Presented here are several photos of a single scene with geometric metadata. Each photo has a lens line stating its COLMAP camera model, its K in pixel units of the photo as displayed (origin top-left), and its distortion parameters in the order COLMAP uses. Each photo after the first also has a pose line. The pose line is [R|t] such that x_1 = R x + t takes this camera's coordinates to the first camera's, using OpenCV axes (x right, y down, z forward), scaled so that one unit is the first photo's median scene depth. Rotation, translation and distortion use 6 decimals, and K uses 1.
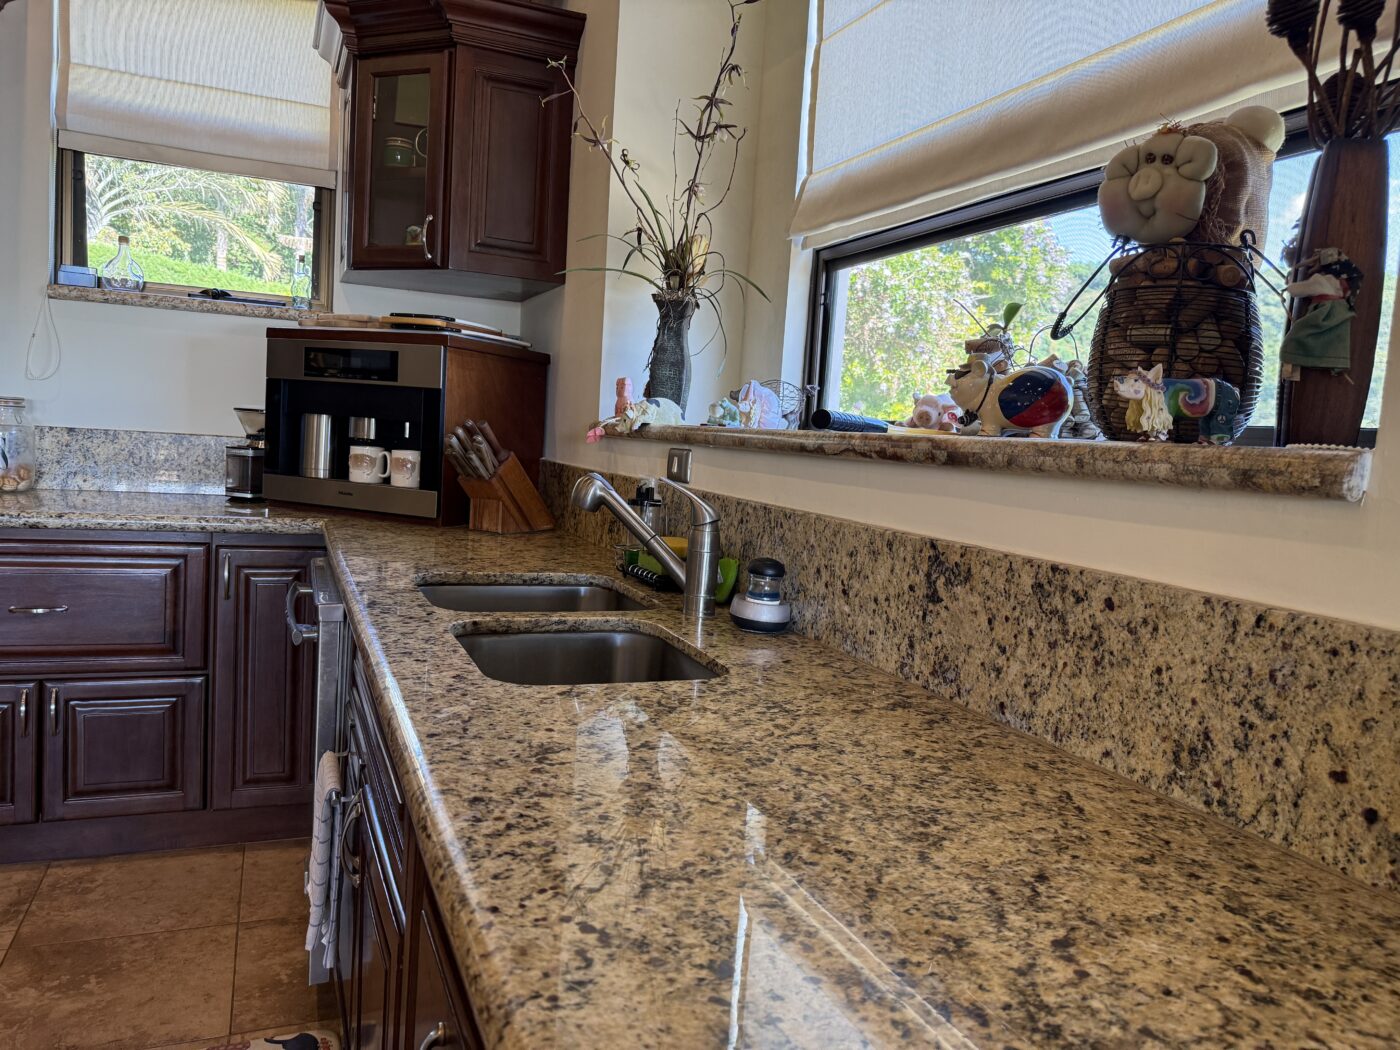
lens RADIAL K [[991.4, 0, 696.7], [0, 991.4, 522.1], [0, 0, 1]] dist [0.061001, -0.064915]
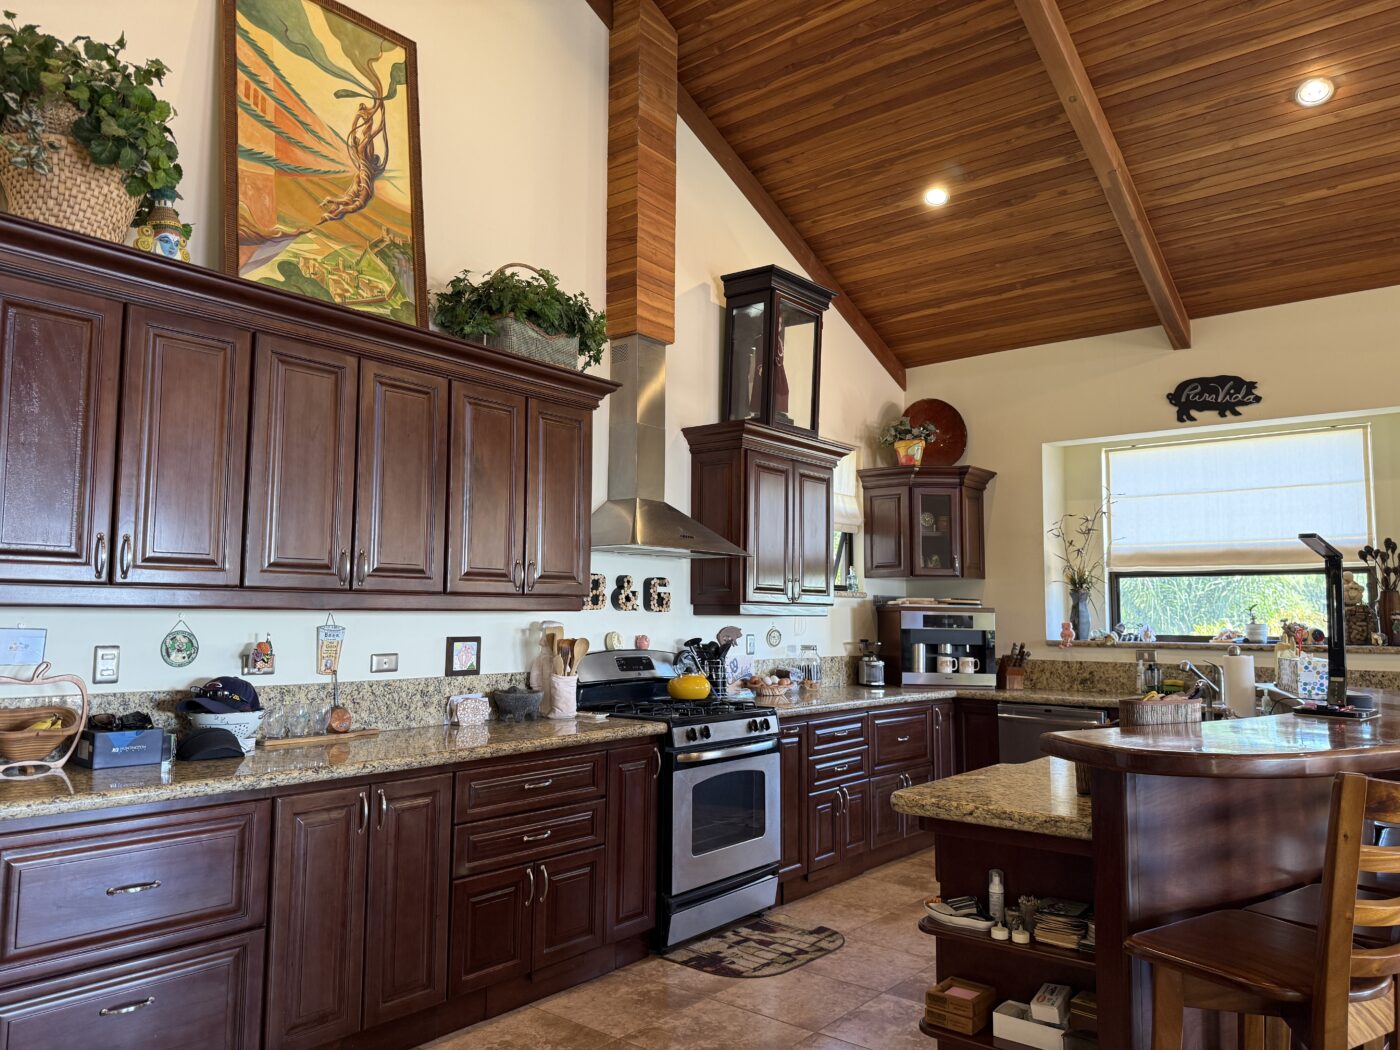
lens RADIAL K [[991.4, 0, 704.8], [0, 991.4, 527.0], [0, 0, 1]] dist [0.061001, -0.064915]
pose [[0.879638, -0.012506, 0.475479, -3.186781], [0.089879, 0.986015, -0.140341, -0.166260], [-0.467074, 0.166185, 0.868461, -1.272491]]
